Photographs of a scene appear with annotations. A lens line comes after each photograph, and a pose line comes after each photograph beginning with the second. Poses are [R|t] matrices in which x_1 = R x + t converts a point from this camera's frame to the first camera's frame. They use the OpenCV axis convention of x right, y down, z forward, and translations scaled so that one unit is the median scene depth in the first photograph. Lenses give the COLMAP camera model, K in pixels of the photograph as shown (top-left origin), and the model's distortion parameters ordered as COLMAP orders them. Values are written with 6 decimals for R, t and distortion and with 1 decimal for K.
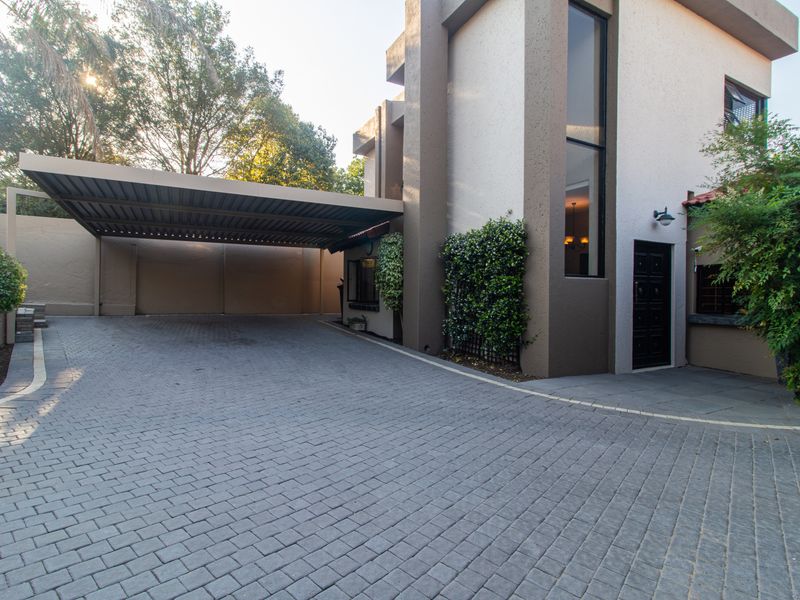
lens RADIAL K [[417.4, 0, 401.1], [0, 417.4, 296.6], [0, 0, 1]] dist [0.002582, 0.001033]
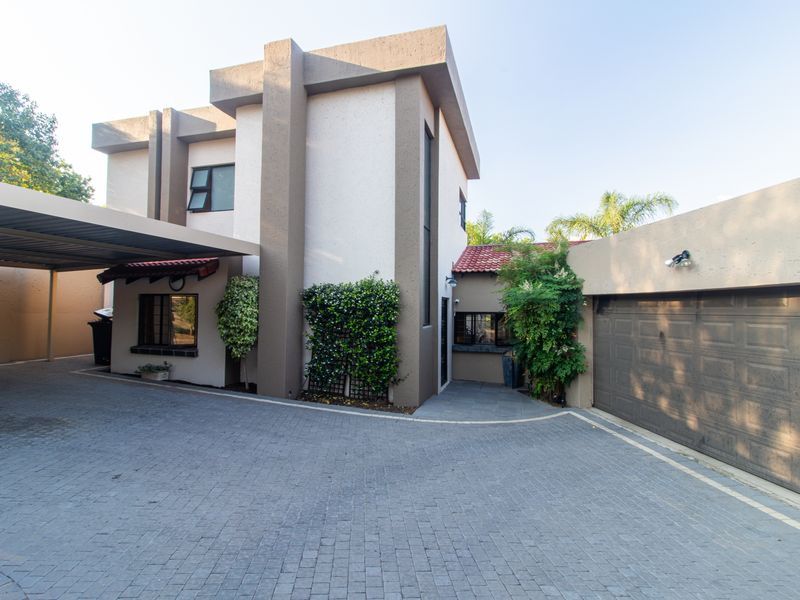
lens RADIAL K [[417.4, 0, 395.0], [0, 417.4, 301.0], [0, 0, 1]] dist [0.002582, 0.001033]
pose [[0.706152, 0.011590, 0.707965, -0.460061], [-0.000786, 0.999878, -0.015585, -0.082946], [-0.708060, 0.010449, 0.706075, 0.091516]]
